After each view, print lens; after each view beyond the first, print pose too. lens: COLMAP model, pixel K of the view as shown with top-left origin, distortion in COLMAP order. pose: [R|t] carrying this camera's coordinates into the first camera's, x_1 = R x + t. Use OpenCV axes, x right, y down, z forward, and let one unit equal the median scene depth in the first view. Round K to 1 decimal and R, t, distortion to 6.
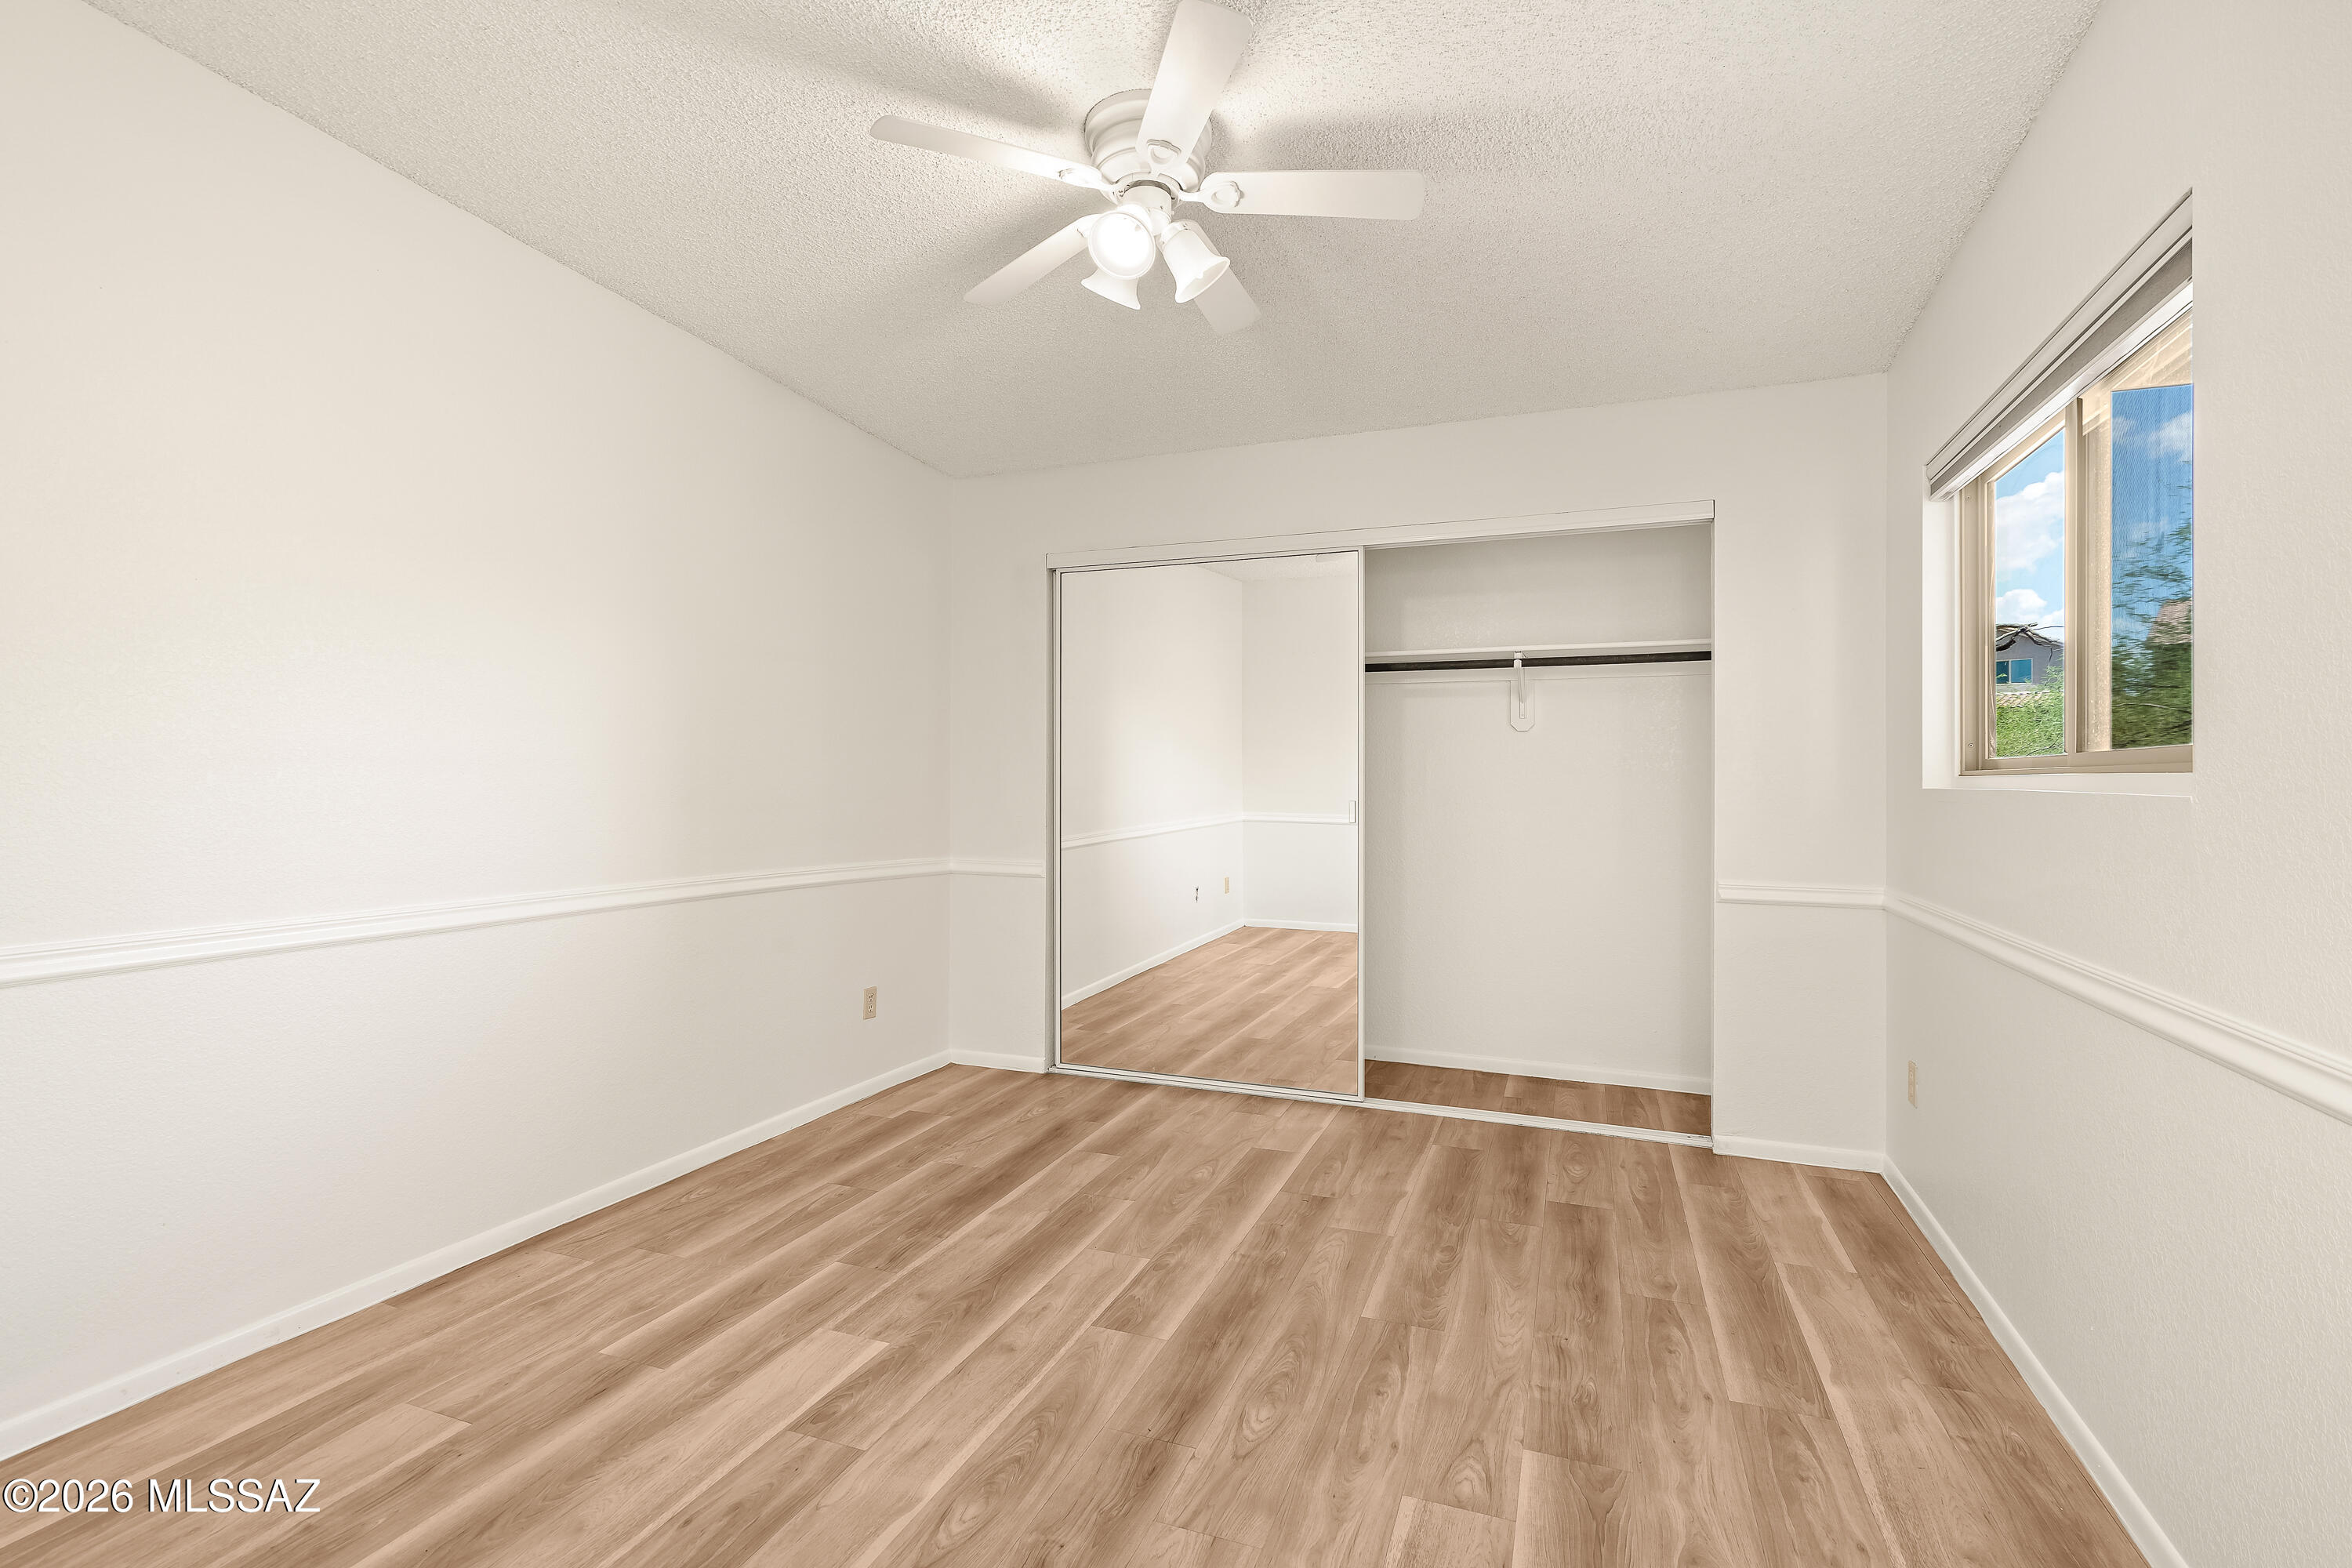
lens RADIAL K [[1082.5, 0, 1160.5], [0, 1082.5, 771.9], [0, 0, 1]] dist [-0.001171, 0.000594]
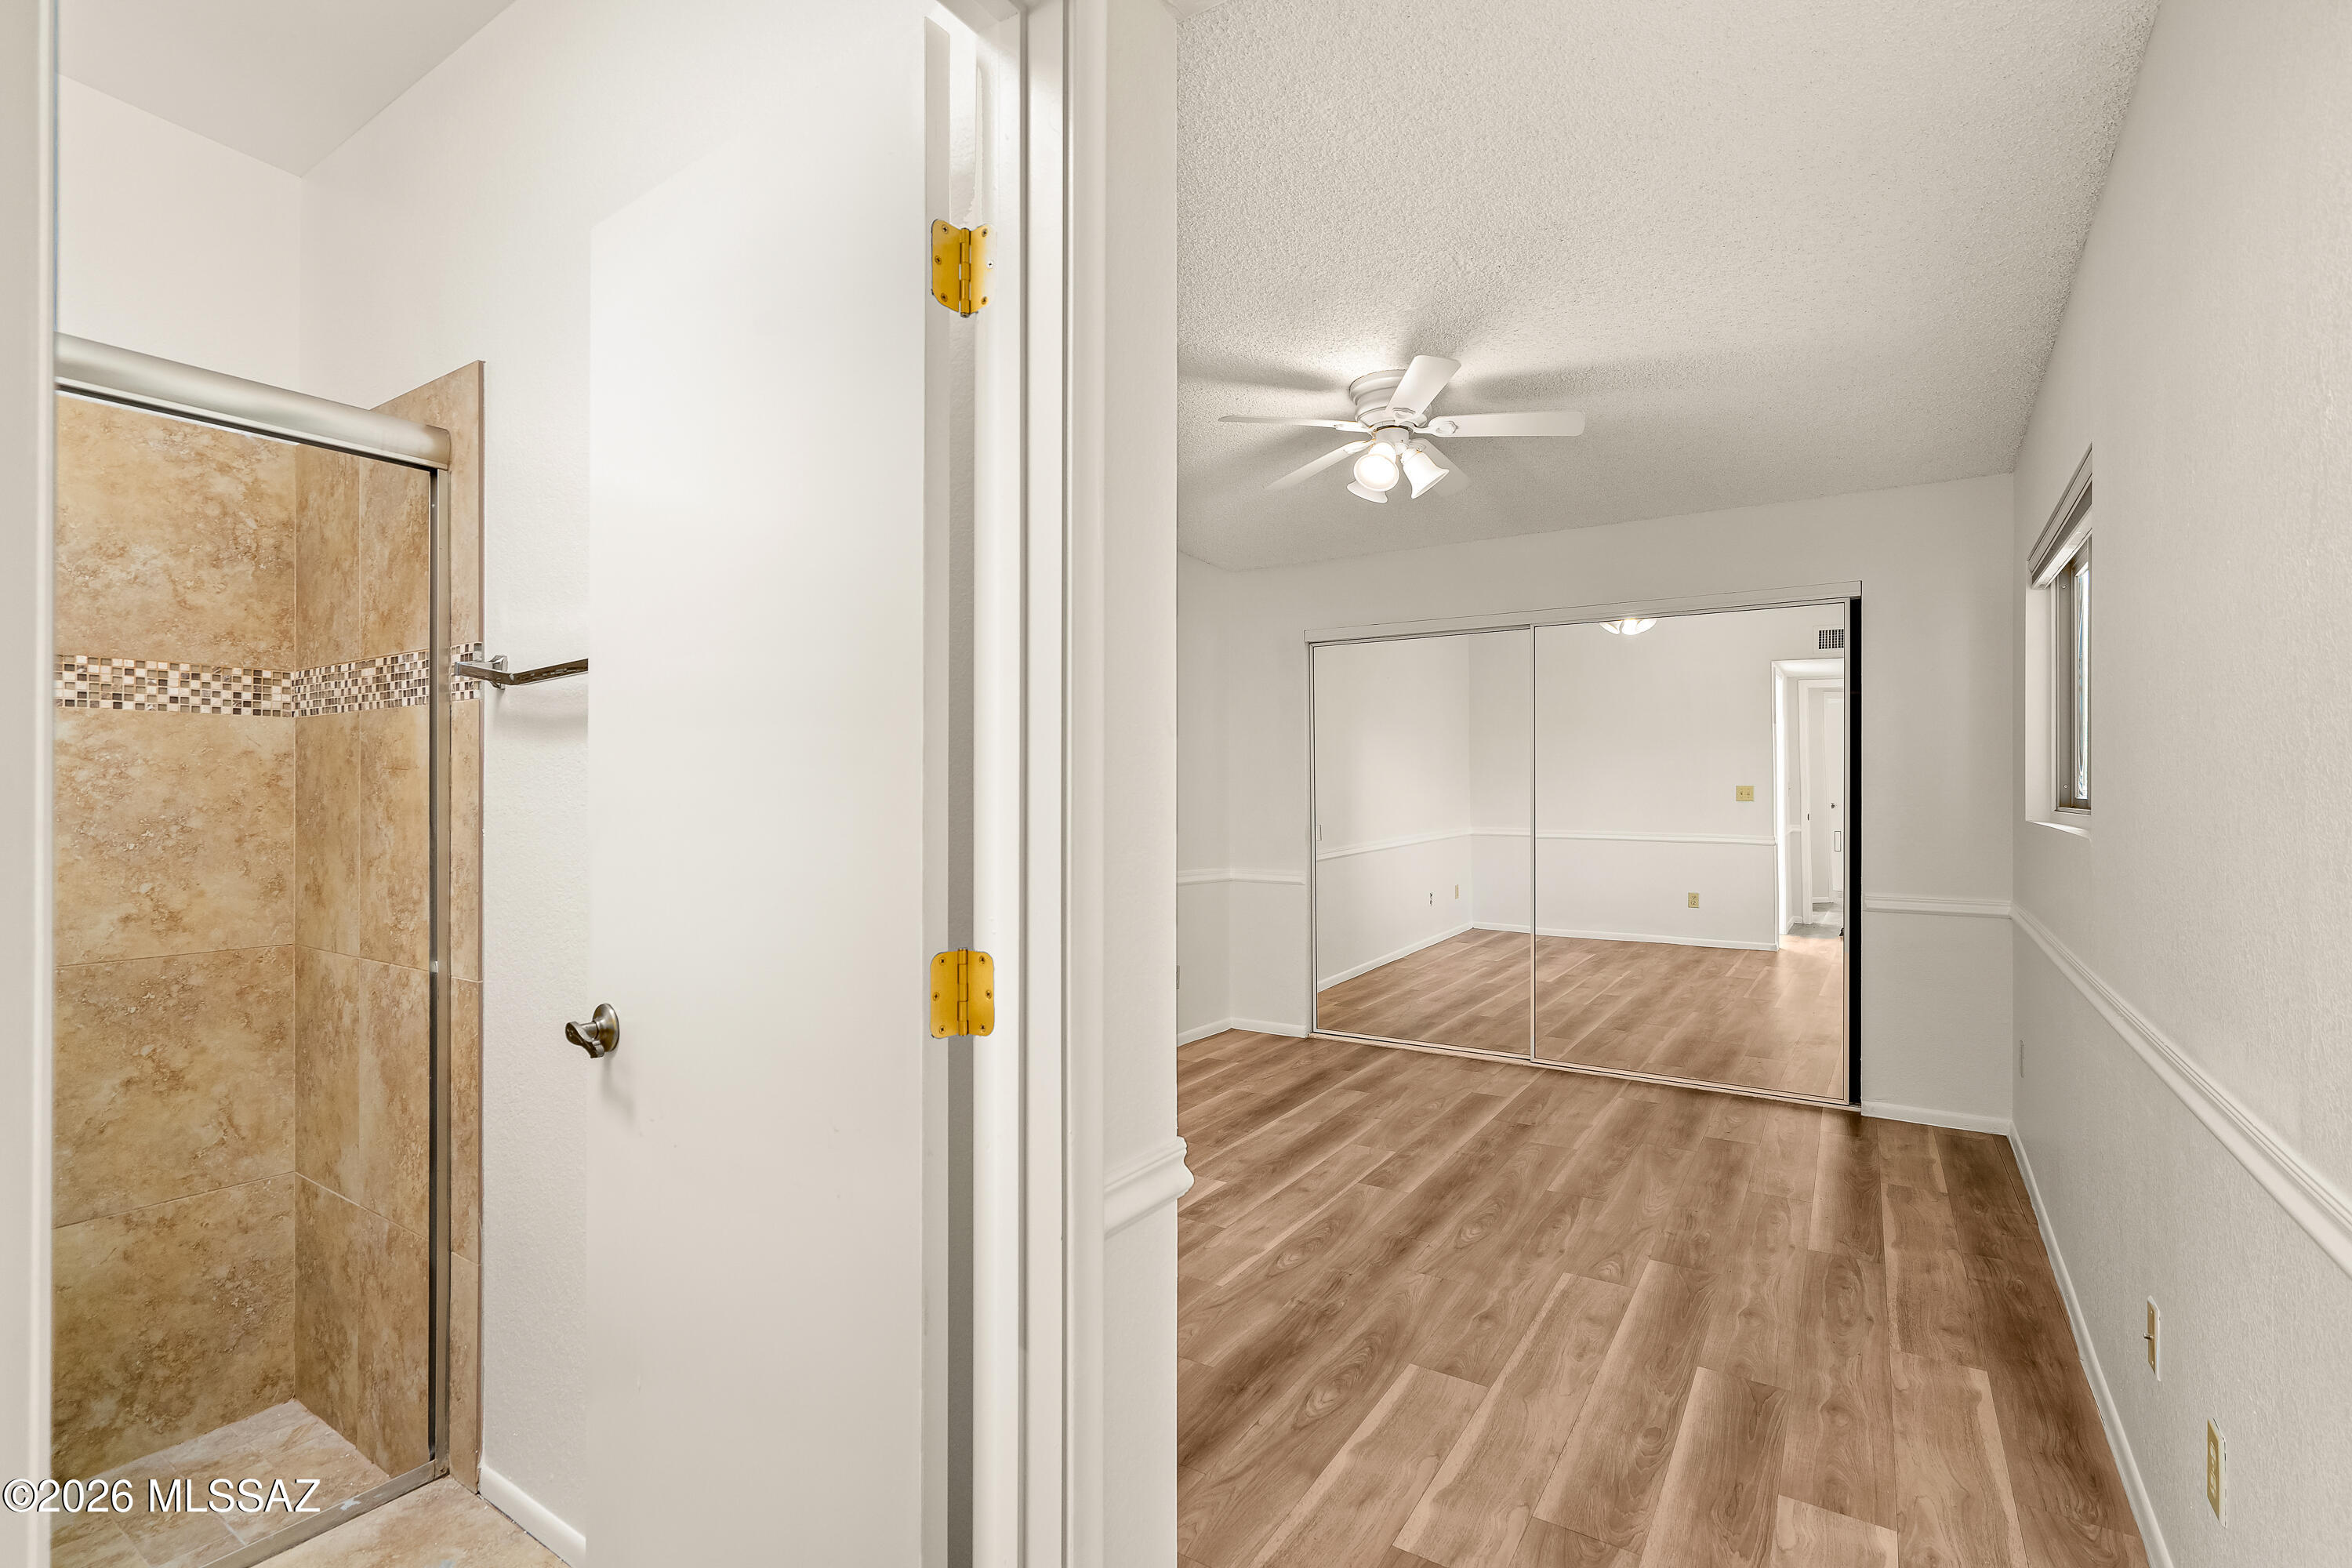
lens RADIAL K [[1078.5, 0, 1171.2], [0, 1078.5, 794.4], [0, 0, 1]] dist [-0.000161, 0.001074]
pose [[0.980770, -0.005354, -0.195092, -0.022840], [0.007695, 0.999907, 0.011245, -0.045301], [0.195014, -0.012530, 0.980720, -0.504997]]
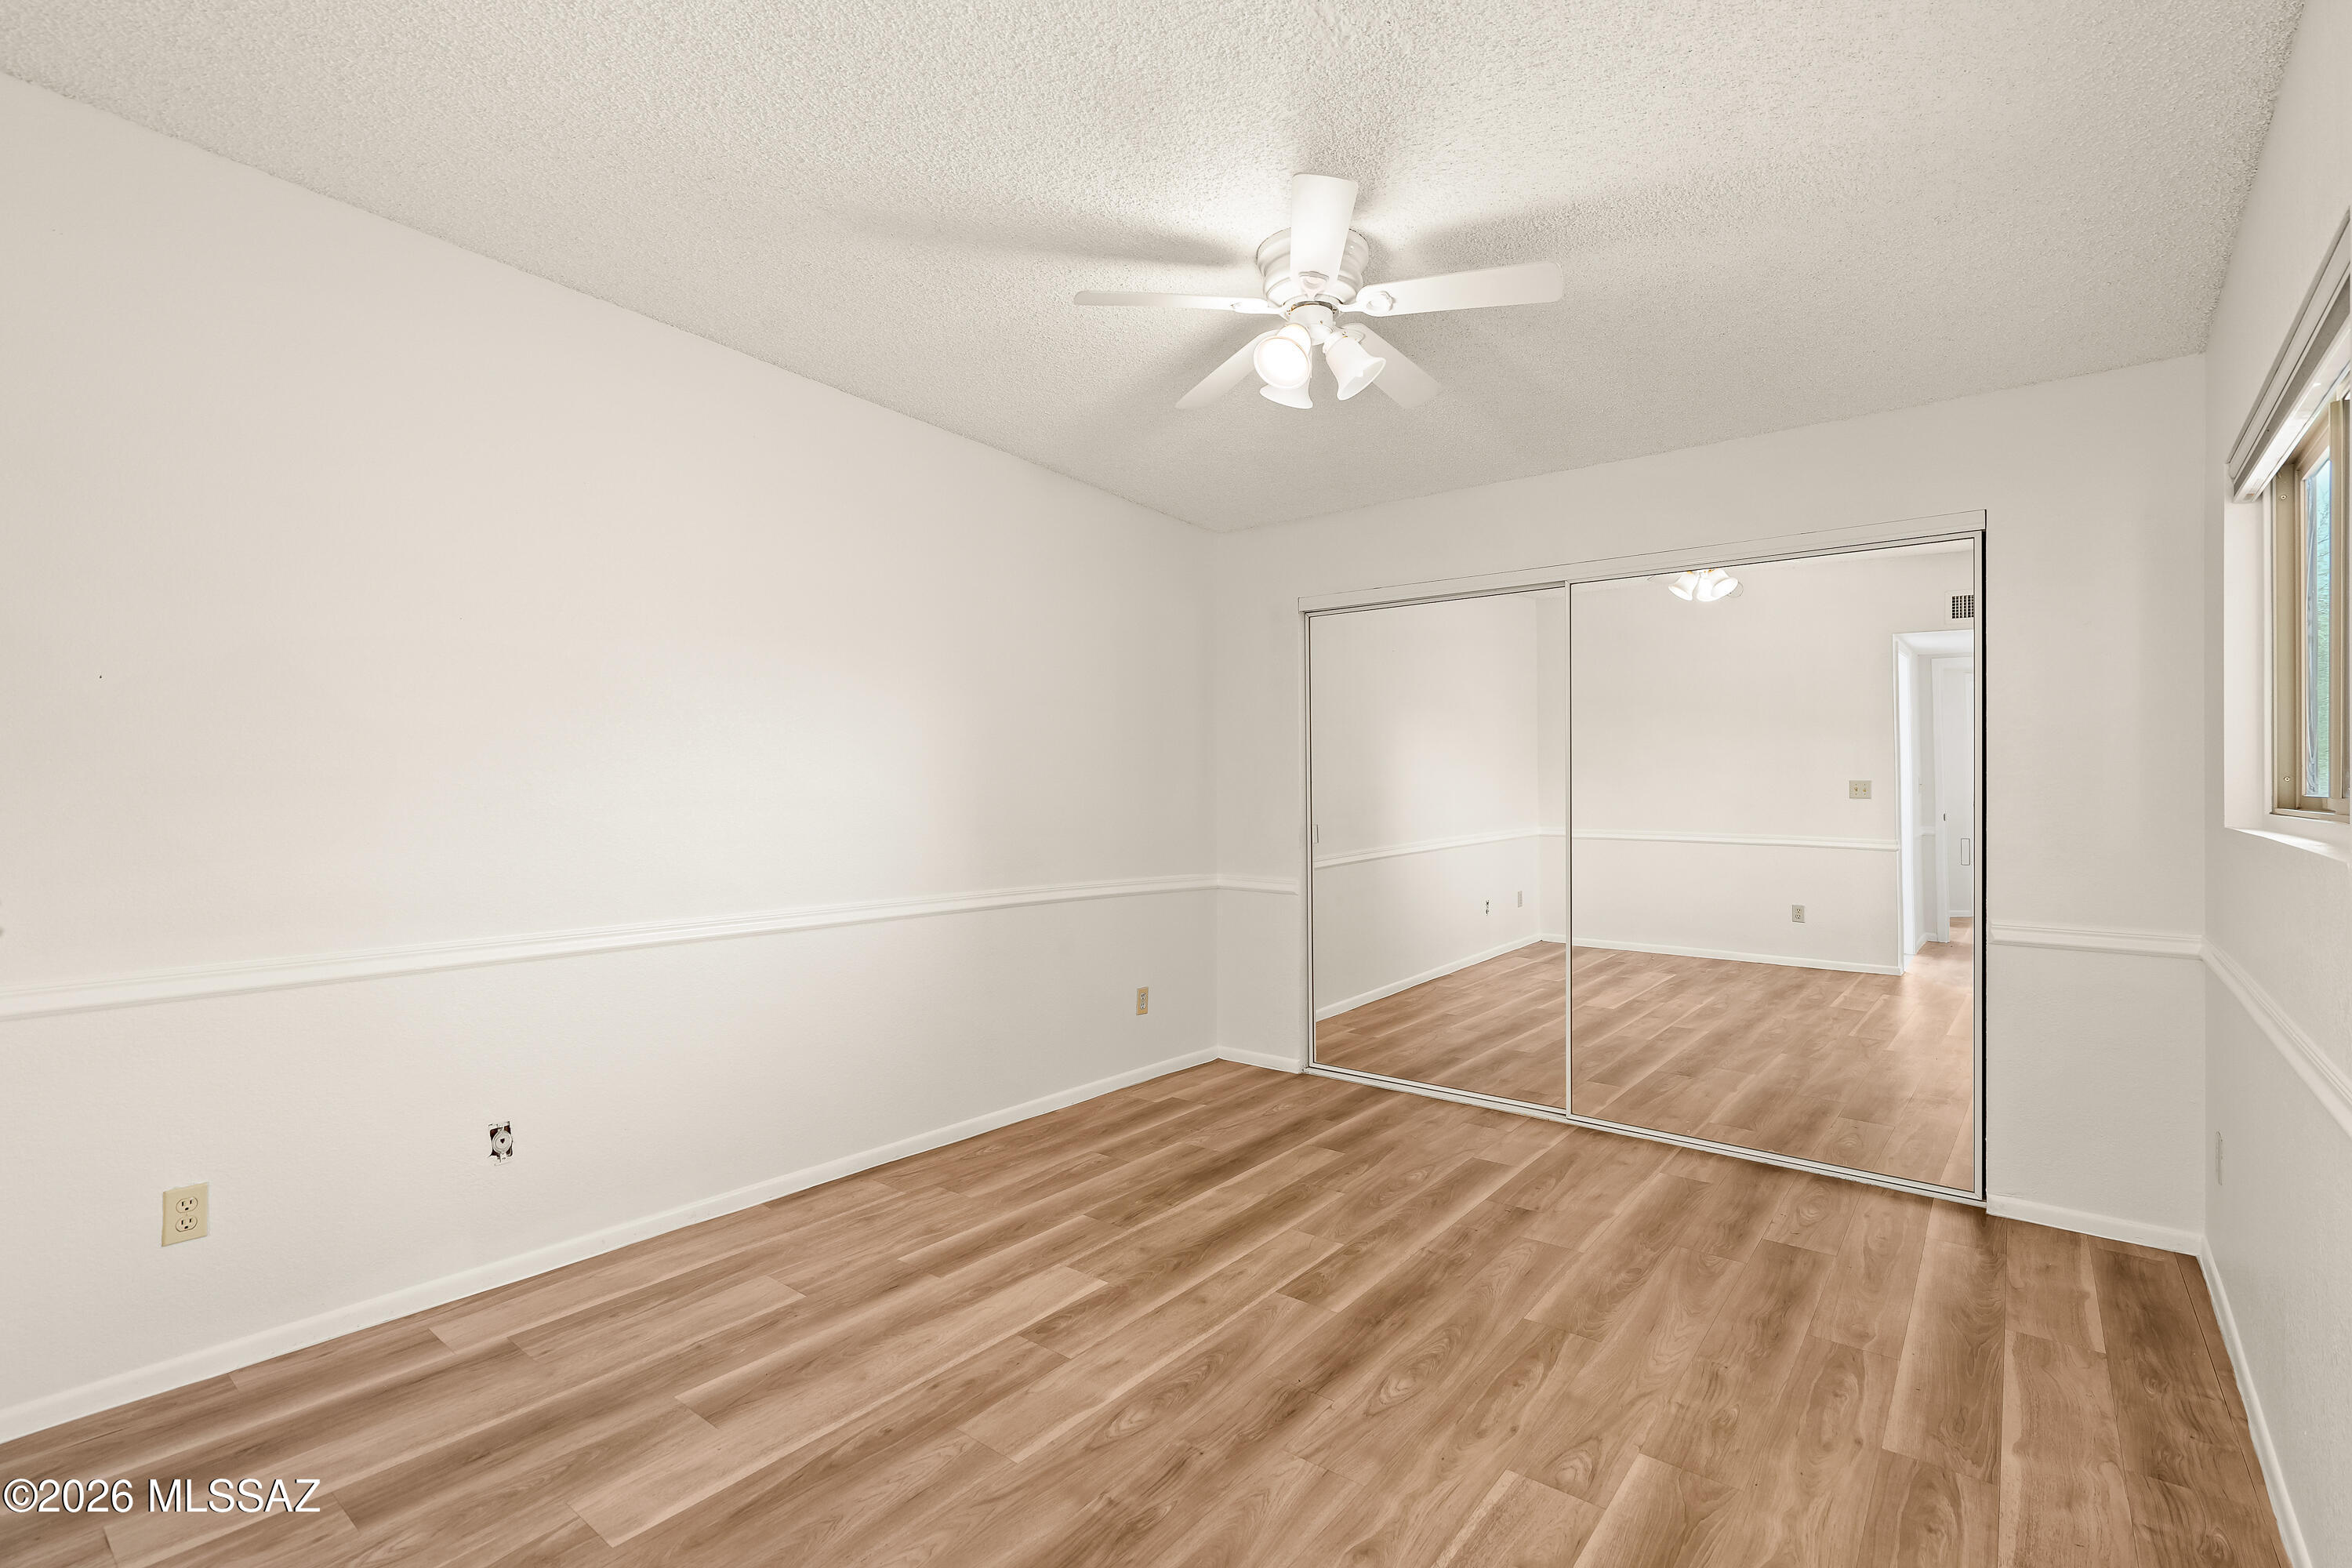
lens RADIAL K [[1064.8, 0, 1176.0], [0, 1064.8, 784.0], [0, 0, 1]] dist [0.000402, 0.000147]
pose [[0.955183, -0.004697, -0.295978, 0.171650], [0.006430, 0.999967, 0.004883, -0.037277], [0.295945, -0.006567, 0.955182, -0.114275]]
